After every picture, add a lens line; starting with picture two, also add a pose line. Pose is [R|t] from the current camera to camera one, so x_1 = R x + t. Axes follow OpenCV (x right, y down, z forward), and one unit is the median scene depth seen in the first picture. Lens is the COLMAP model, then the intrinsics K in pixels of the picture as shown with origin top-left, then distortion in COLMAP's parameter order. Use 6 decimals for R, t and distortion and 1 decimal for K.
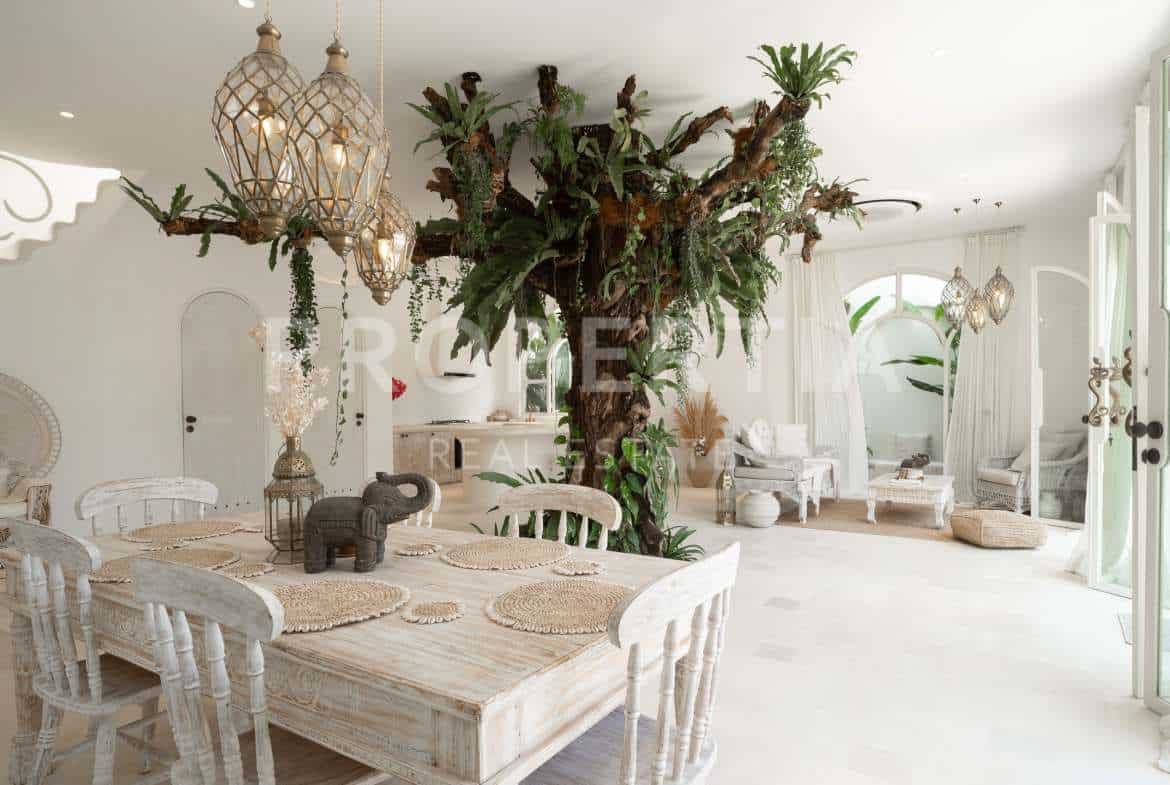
lens RADIAL K [[670.7, 0, 590.7], [0, 670.7, 400.1], [0, 0, 1]] dist [-0.010704, 0.001290]
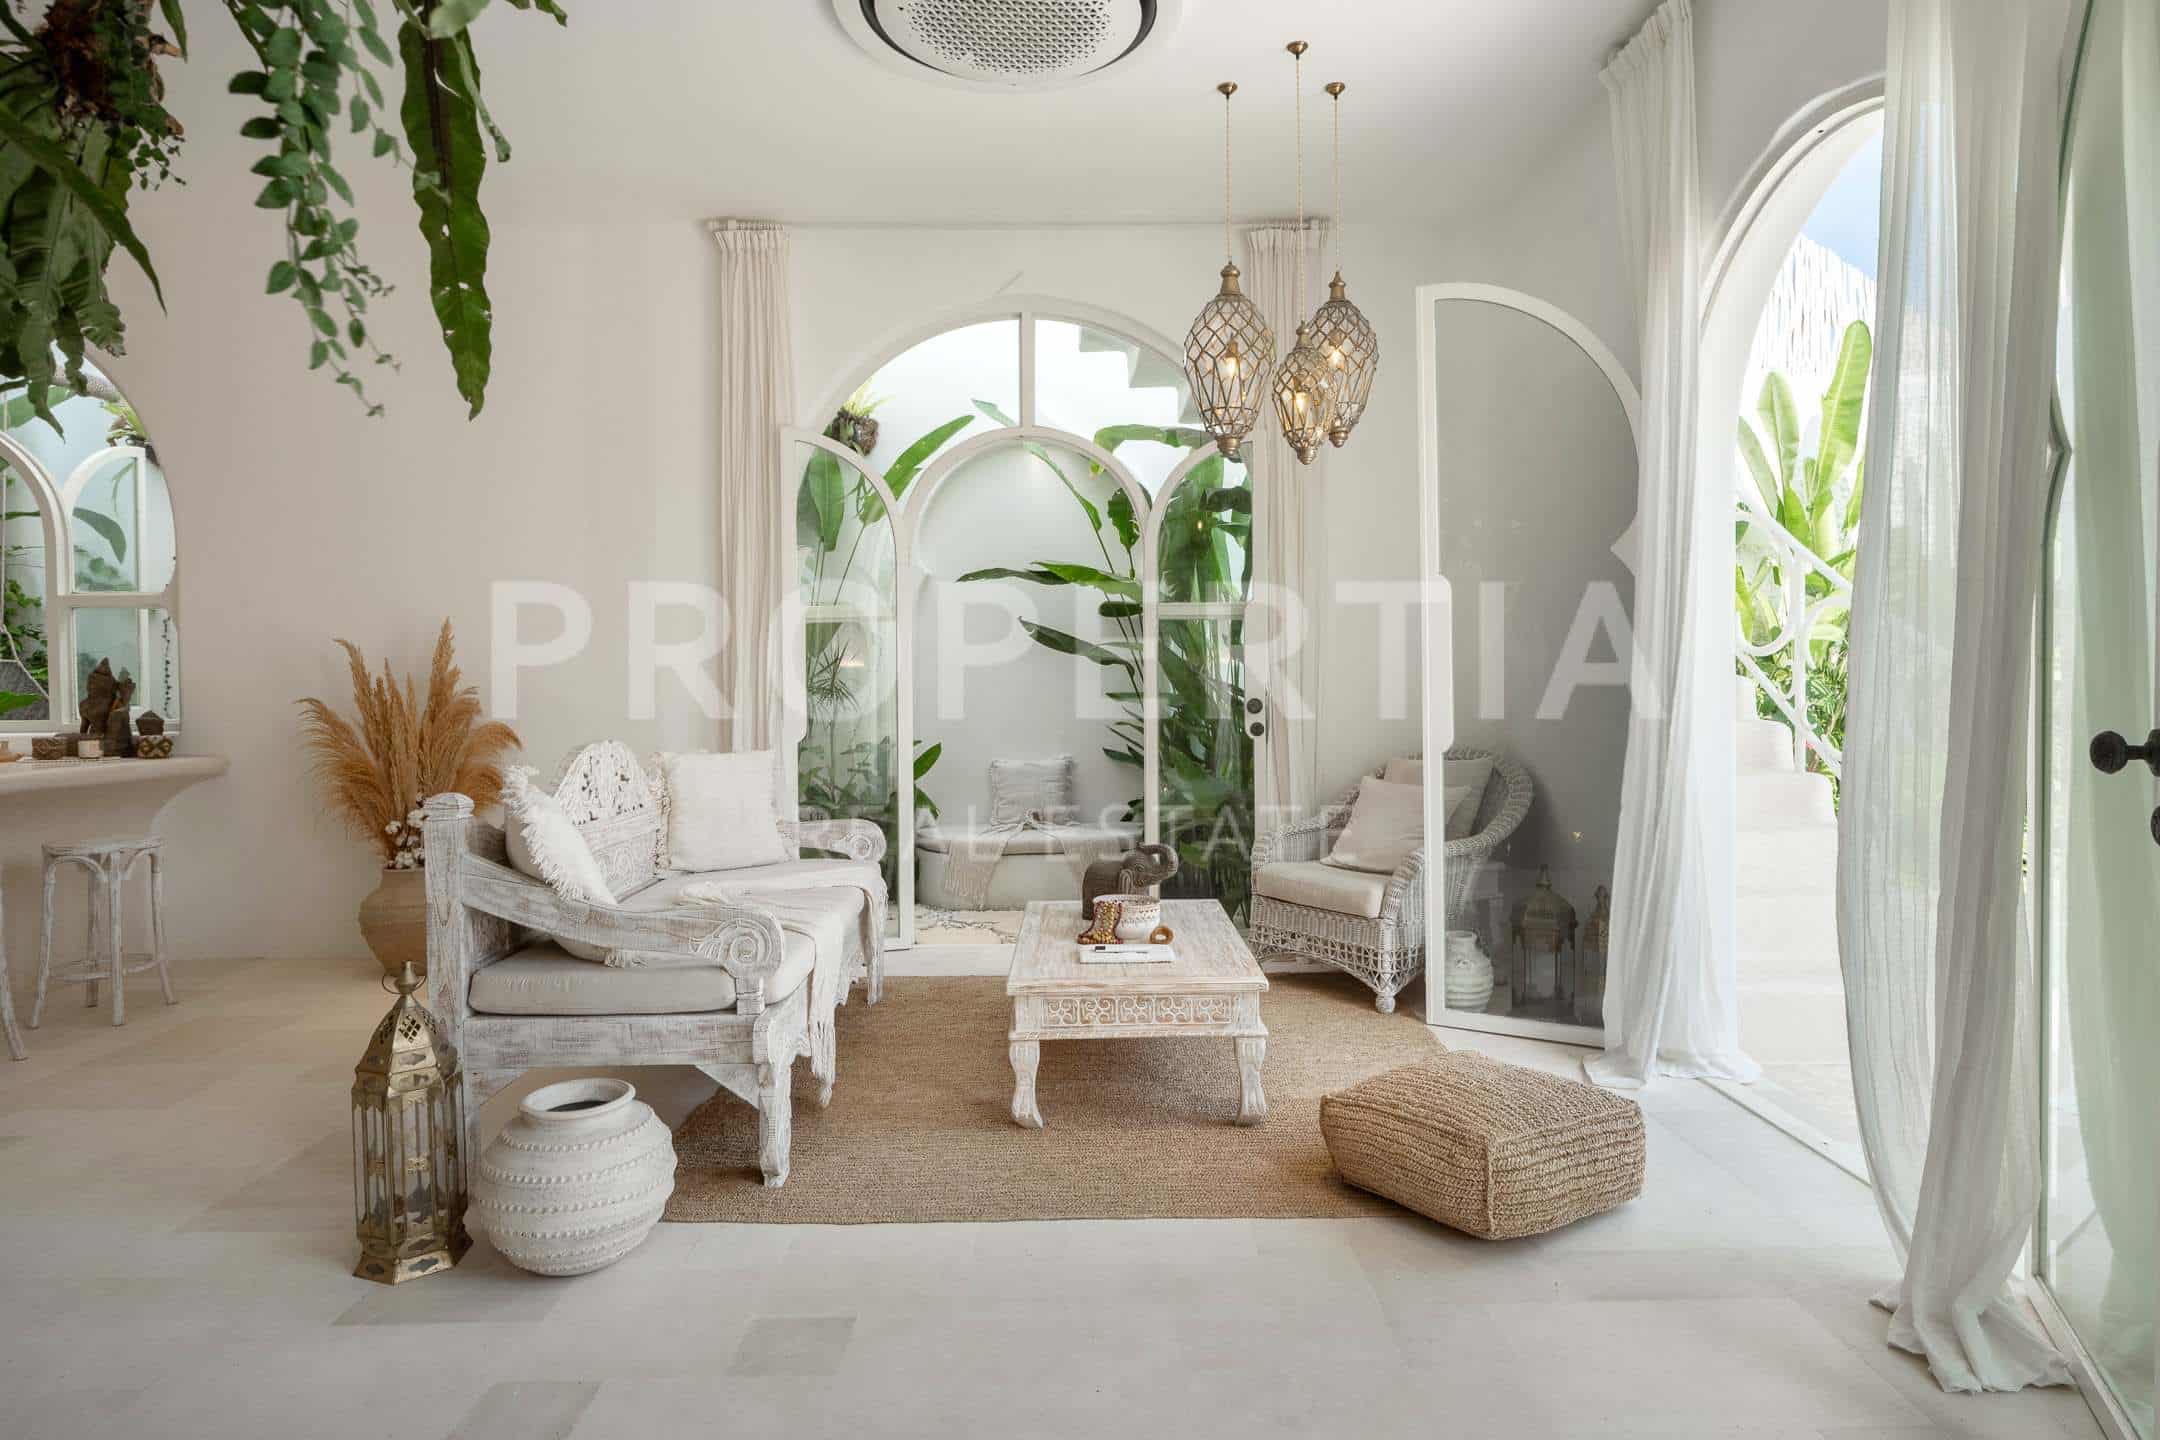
lens RADIAL K [[1238.2, 0, 1093.1], [0, 1238.2, 704.7], [0, 0, 1]] dist [-0.010704, 0.001290]
pose [[0.839238, -0.013235, 0.543604, 0.165983], [0.001992, 0.999772, 0.021265, 0.003976], [-0.543761, -0.016763, 0.839072, 0.543830]]
